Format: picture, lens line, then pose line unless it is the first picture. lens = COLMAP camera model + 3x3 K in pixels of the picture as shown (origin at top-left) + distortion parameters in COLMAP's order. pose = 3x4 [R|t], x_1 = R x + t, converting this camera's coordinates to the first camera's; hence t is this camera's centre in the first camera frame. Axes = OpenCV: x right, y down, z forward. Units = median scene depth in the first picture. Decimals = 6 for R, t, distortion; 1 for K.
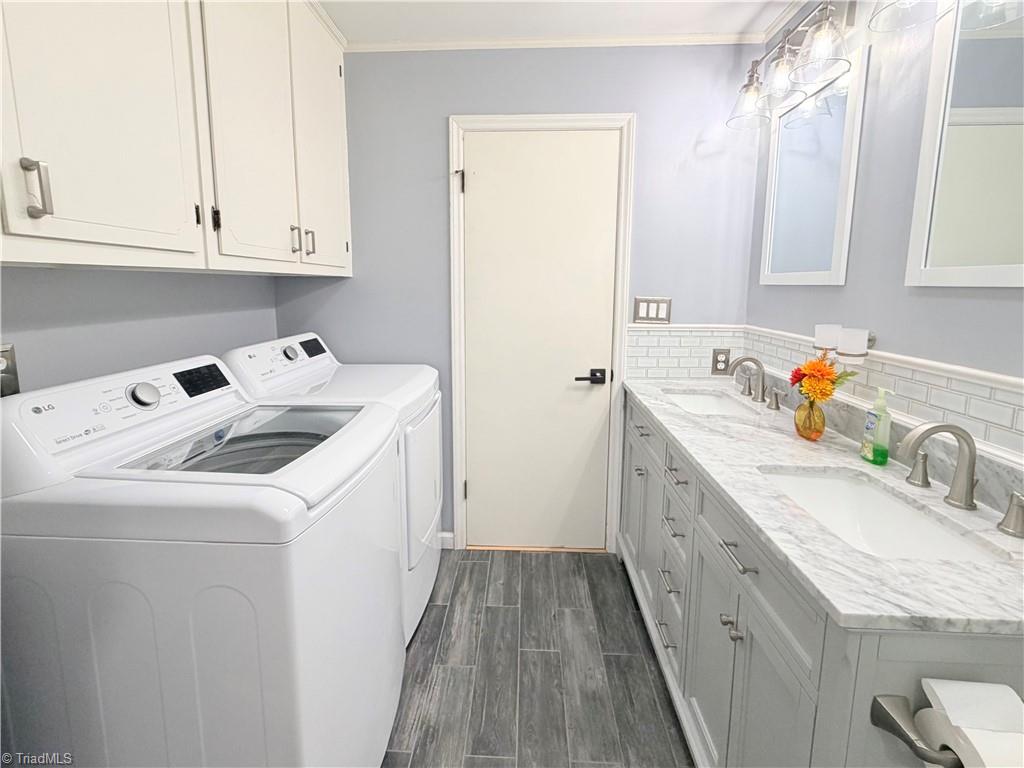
lens RADIAL K [[403.6, 0, 512.0], [0, 403.6, 384.0], [0, 0, 1]] dist [0.000166, 0.000128]
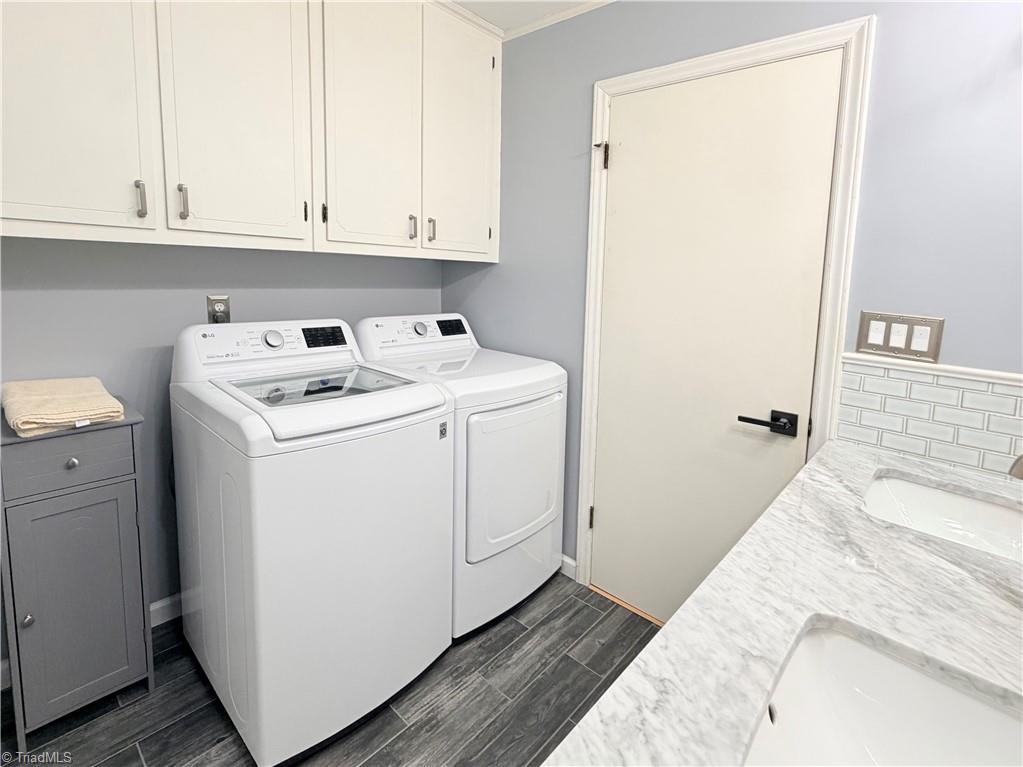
lens RADIAL K [[474.9, 0, 508.9], [0, 474.9, 387.6], [0, 0, 1]] dist [0.000618, 0.000122]
pose [[0.757910, 0.195449, -0.622392, 0.442015], [-0.201534, 0.977545, 0.061562, -0.042829], [0.620449, 0.078775, 0.780281, 0.126309]]
